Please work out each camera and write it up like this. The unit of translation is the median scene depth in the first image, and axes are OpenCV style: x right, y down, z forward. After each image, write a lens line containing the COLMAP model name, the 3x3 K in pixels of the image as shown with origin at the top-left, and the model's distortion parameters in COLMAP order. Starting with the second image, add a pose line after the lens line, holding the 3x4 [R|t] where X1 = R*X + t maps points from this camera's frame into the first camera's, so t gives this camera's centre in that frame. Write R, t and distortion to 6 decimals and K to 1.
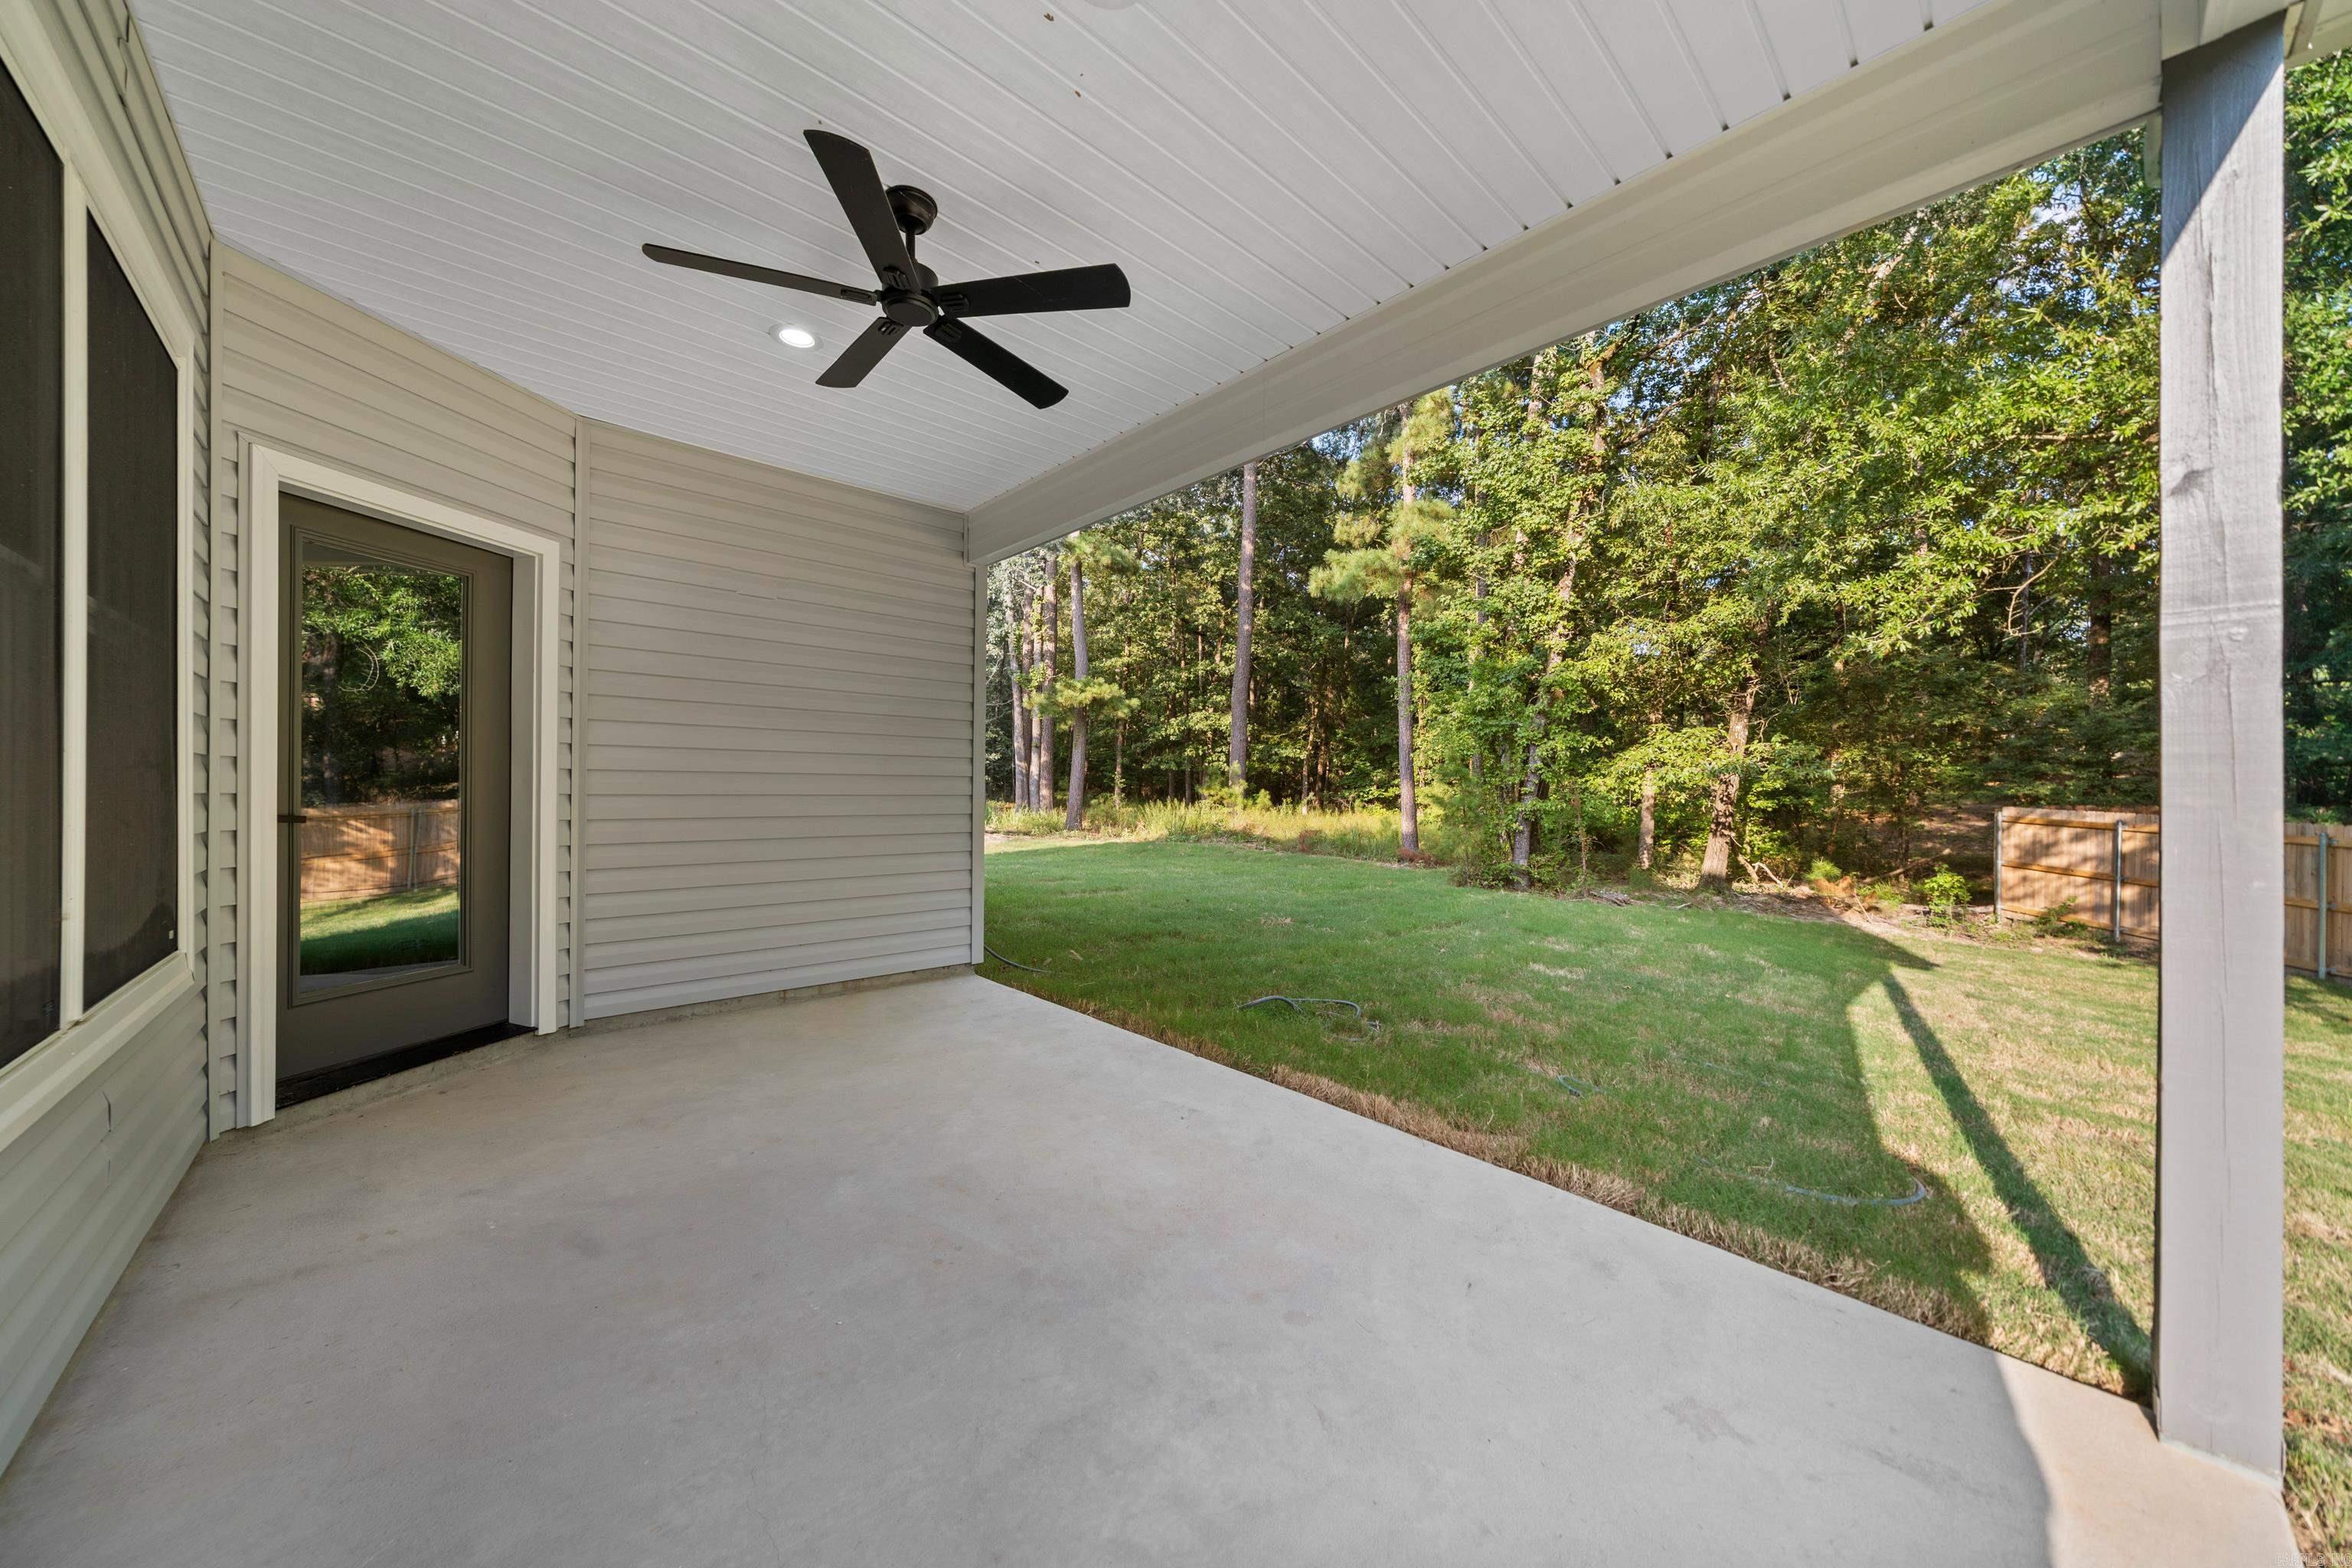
lens RADIAL K [[821.5, 0, 1168.6], [0, 821.5, 788.8], [0, 0, 1]] dist [-0.000315, -0.000106]
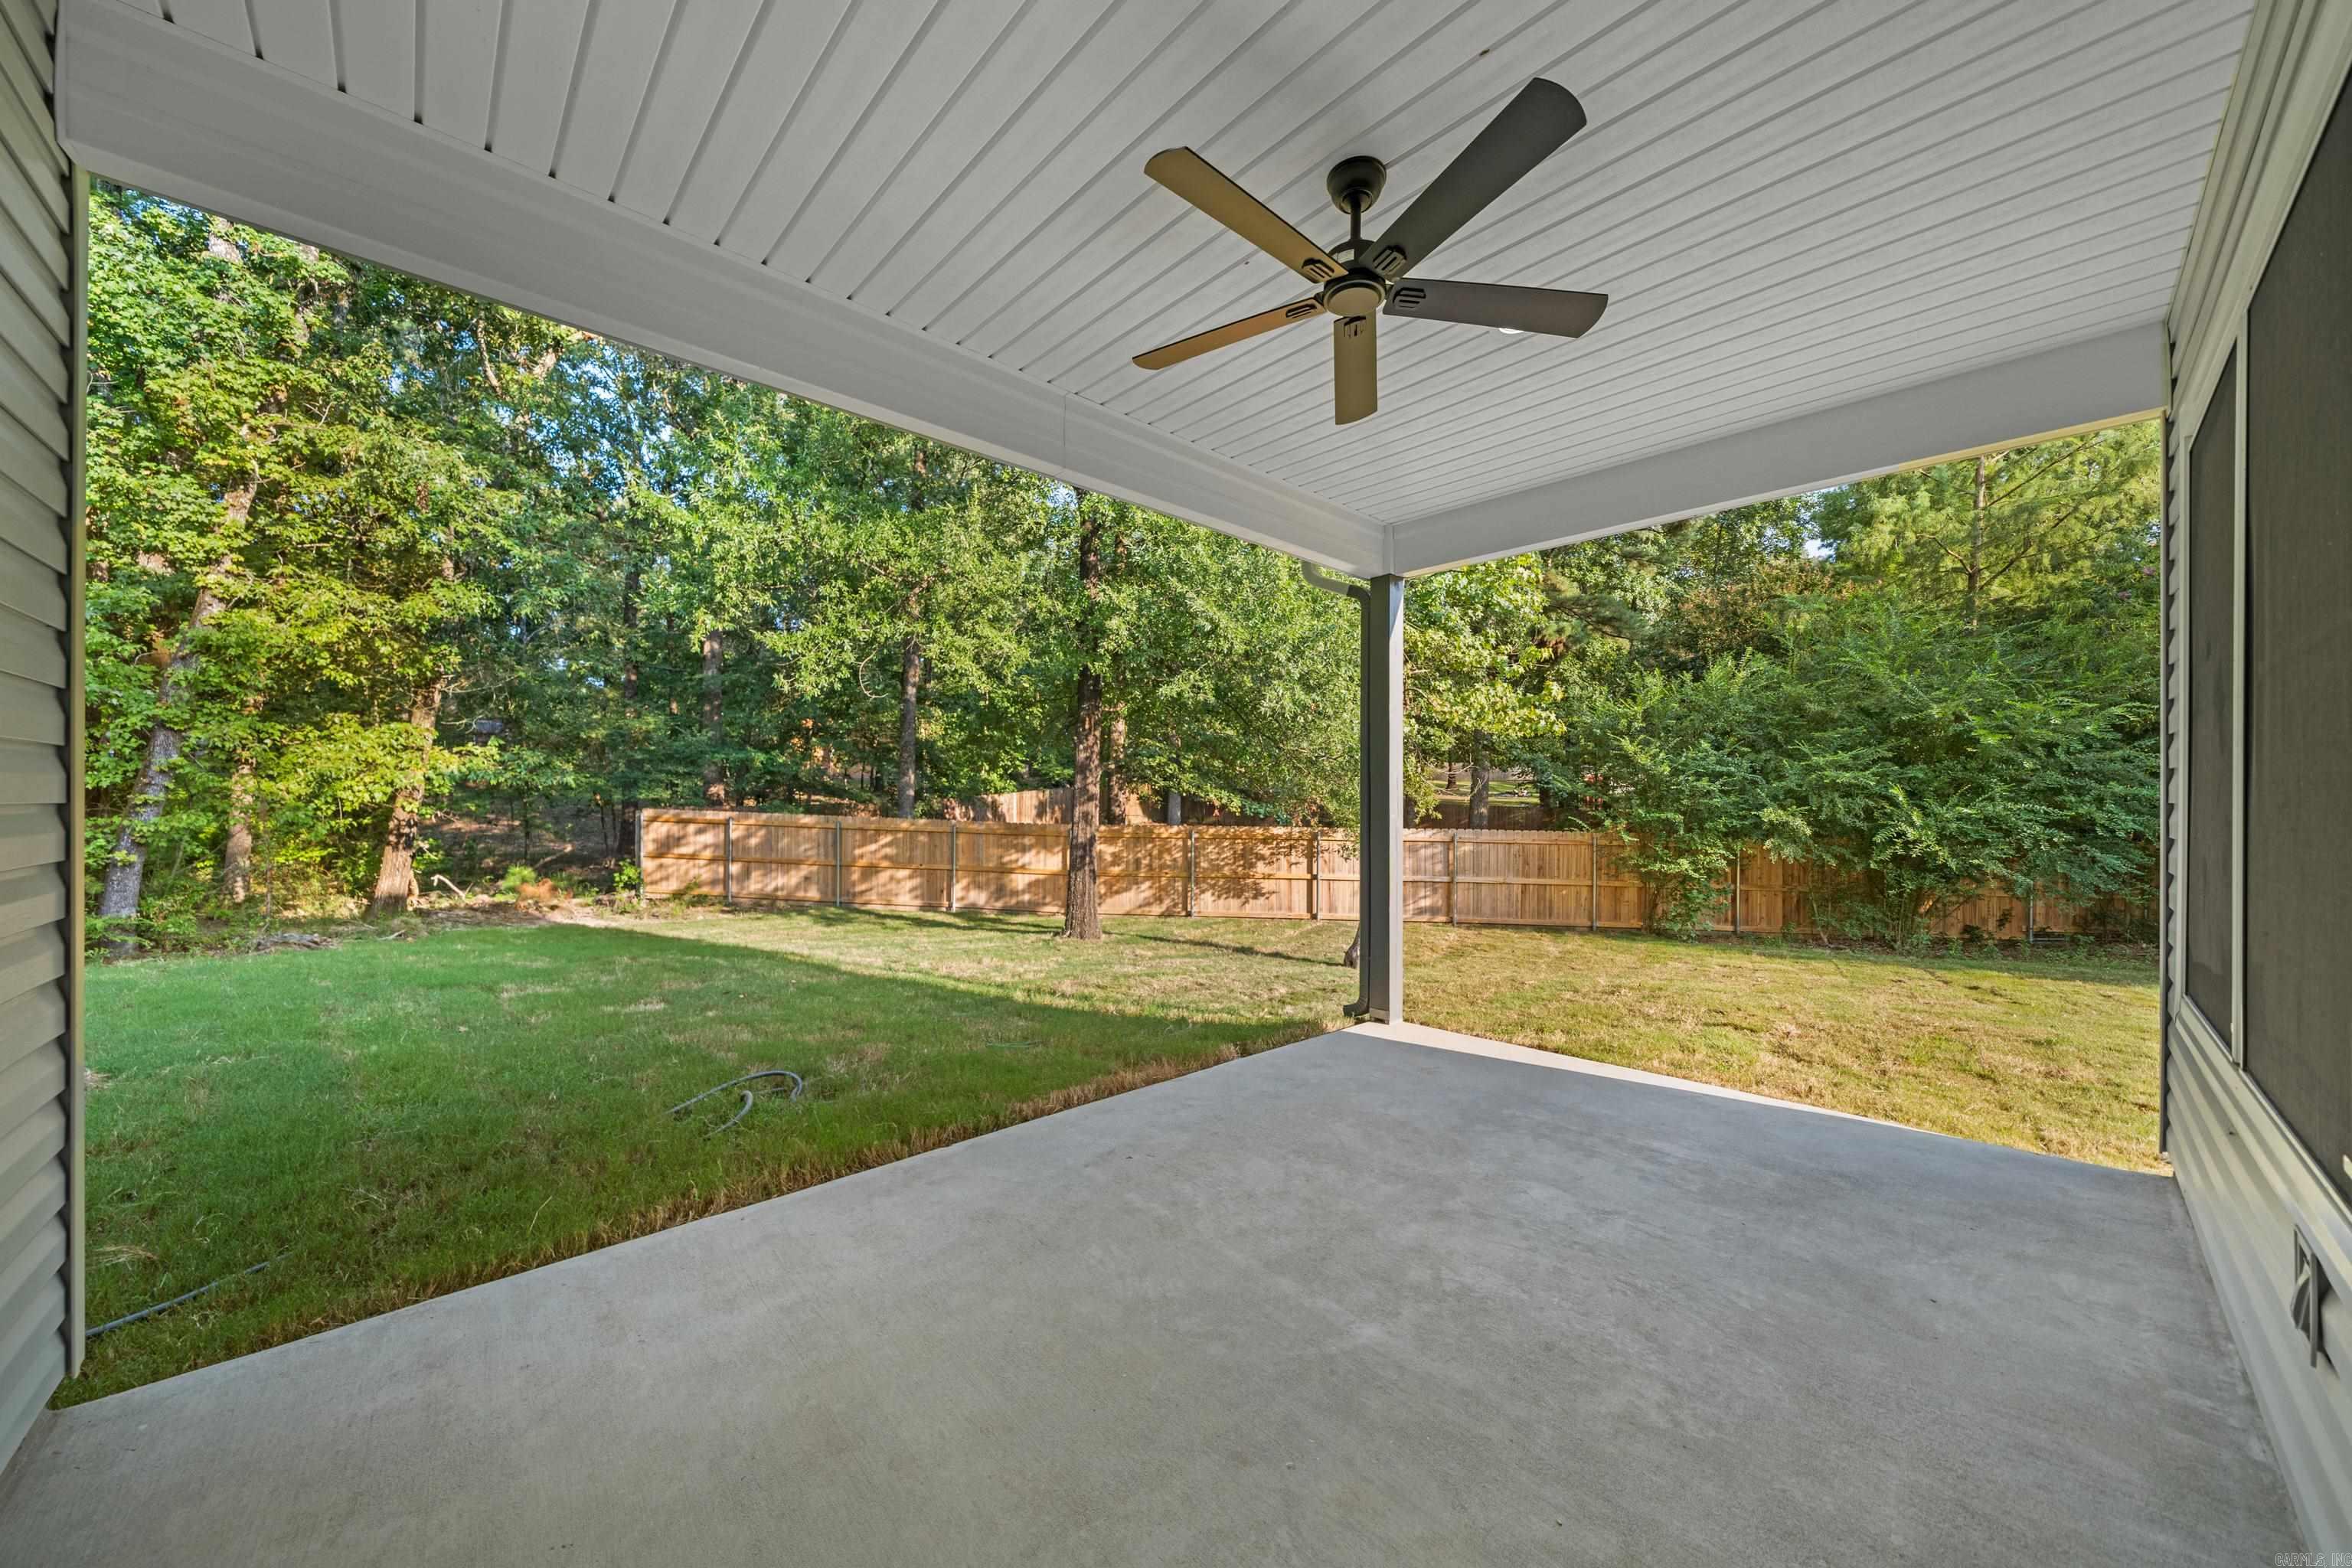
lens RADIAL K [[821.5, 0, 1169.0], [0, 821.5, 794.2], [0, 0, 1]] dist [-0.000315, -0.000106]
pose [[-0.009652, -0.003974, 0.999946, -0.237745], [-0.004411, 0.999983, 0.003932, -0.009225], [-0.999944, -0.004373, -0.009669, 0.238600]]
